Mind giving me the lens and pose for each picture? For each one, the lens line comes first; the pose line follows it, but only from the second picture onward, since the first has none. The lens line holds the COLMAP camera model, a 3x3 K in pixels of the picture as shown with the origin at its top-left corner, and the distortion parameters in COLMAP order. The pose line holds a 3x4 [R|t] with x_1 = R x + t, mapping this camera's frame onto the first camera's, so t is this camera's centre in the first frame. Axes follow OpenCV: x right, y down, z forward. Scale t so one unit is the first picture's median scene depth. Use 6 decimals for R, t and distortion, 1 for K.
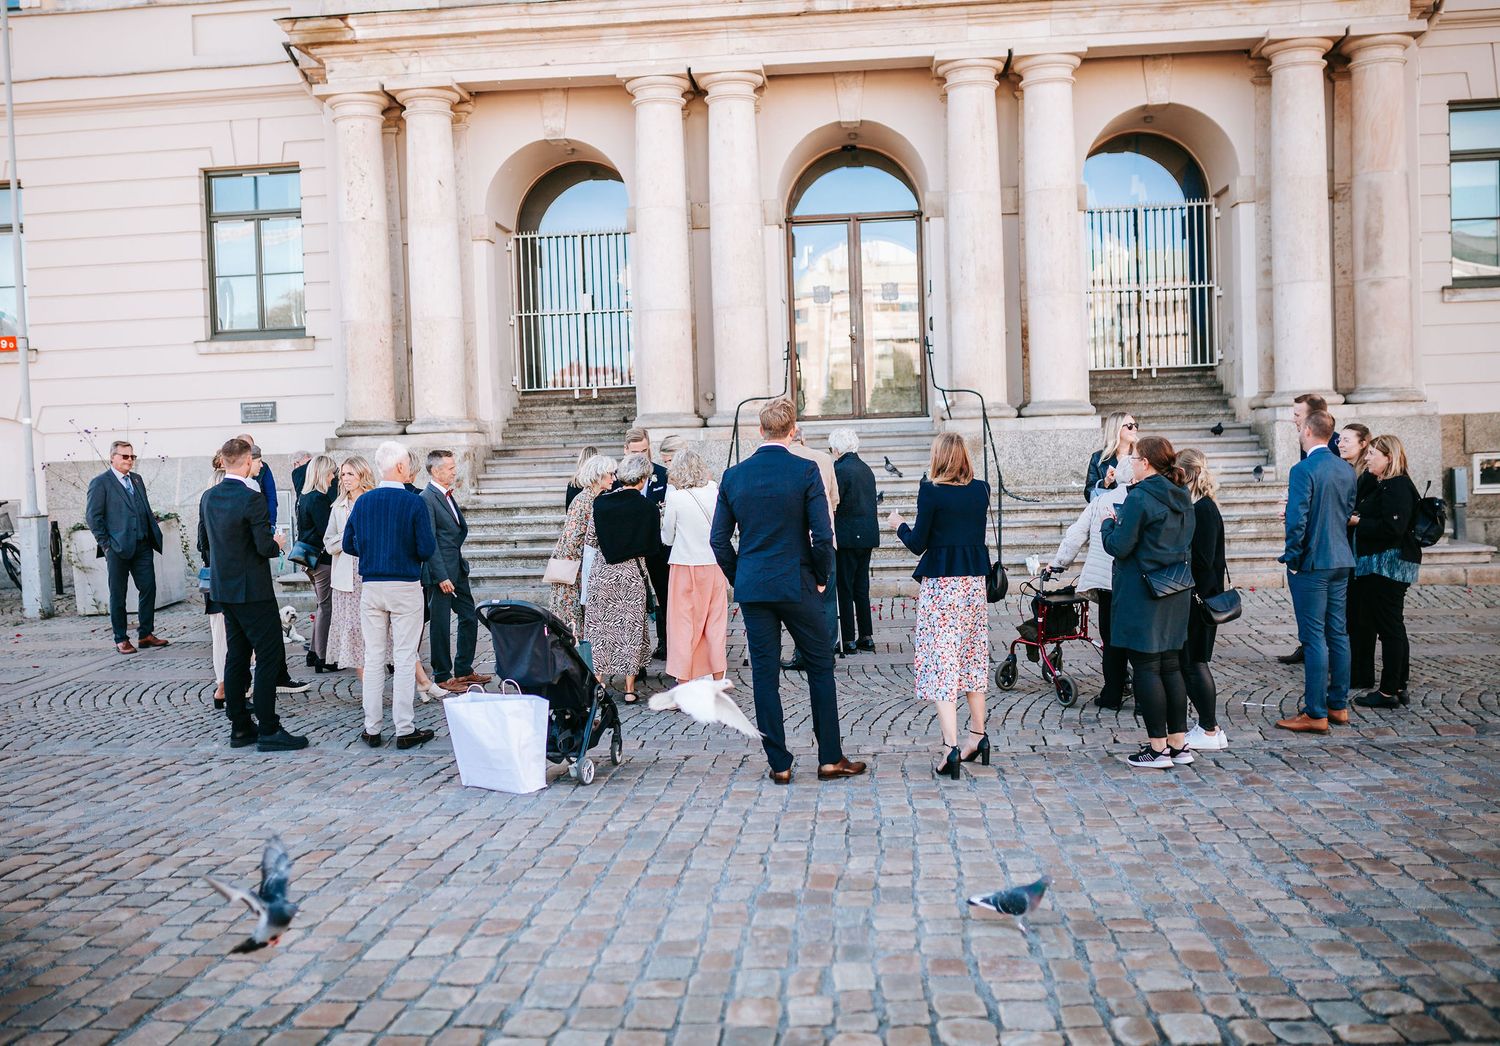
lens RADIAL K [[1542.3, 0, 745.4], [0, 1542.3, 496.0], [0, 0, 1]] dist [-0.040162, 0.015697]
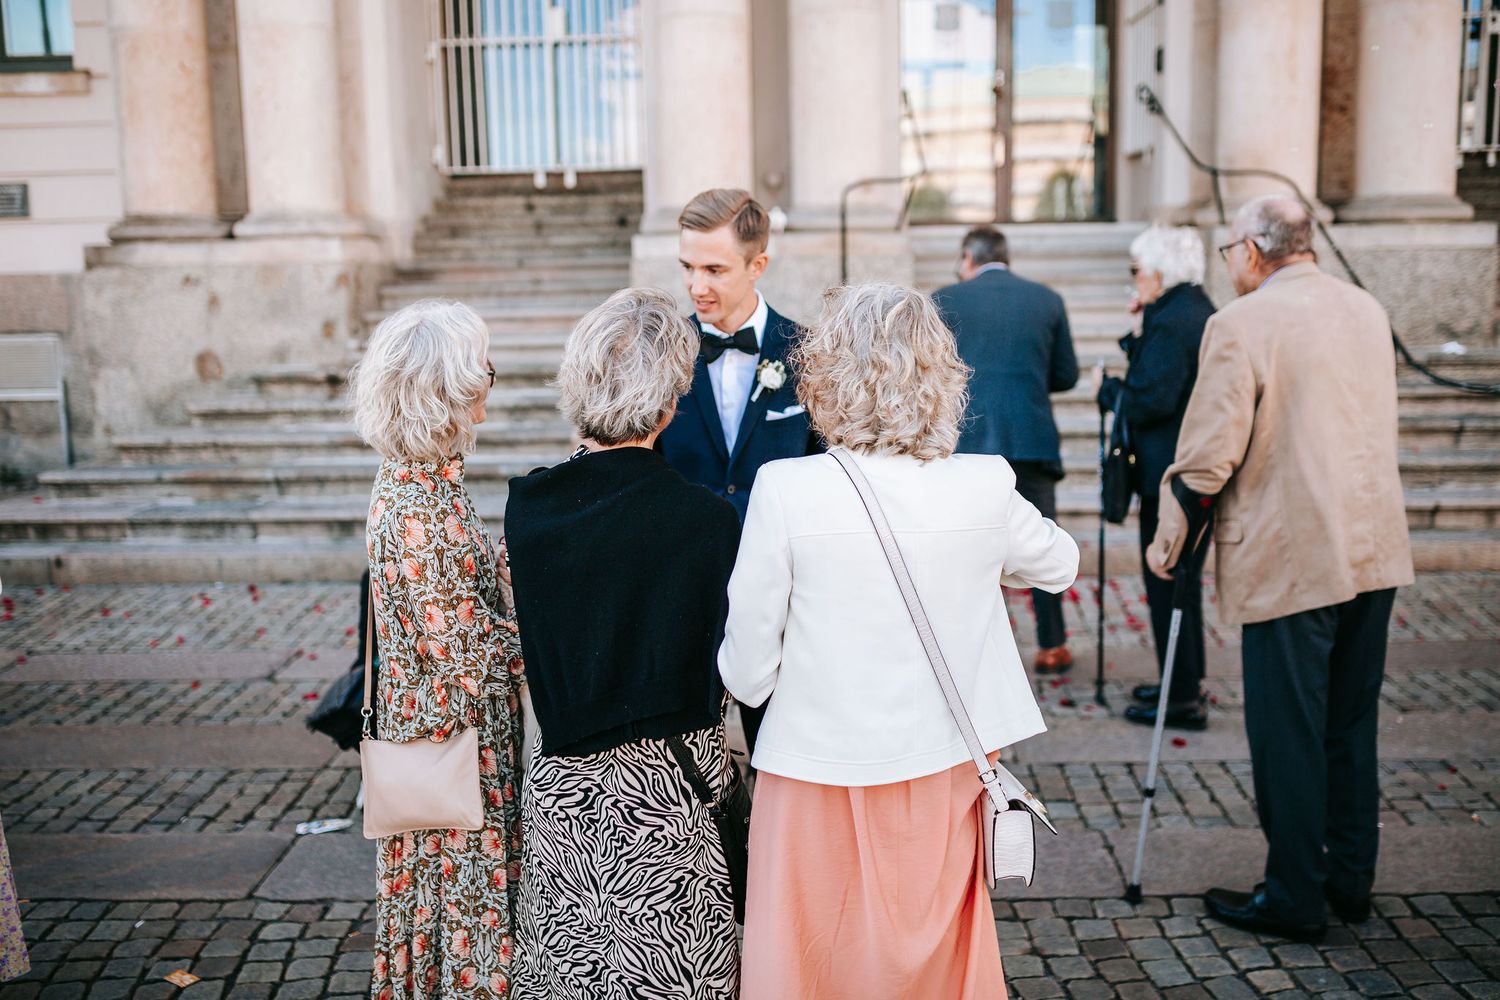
lens RADIAL K [[1424.2, 0, 750.0], [0, 1424.2, 500.0], [0, 0, 1]] dist [-0.065758, 0.106446]
pose [[0.999208, 0.007968, 0.038997, -0.049716], [-0.012767, 0.992149, 0.124404, -0.011743], [-0.037699, -0.124803, 0.991465, 0.444951]]
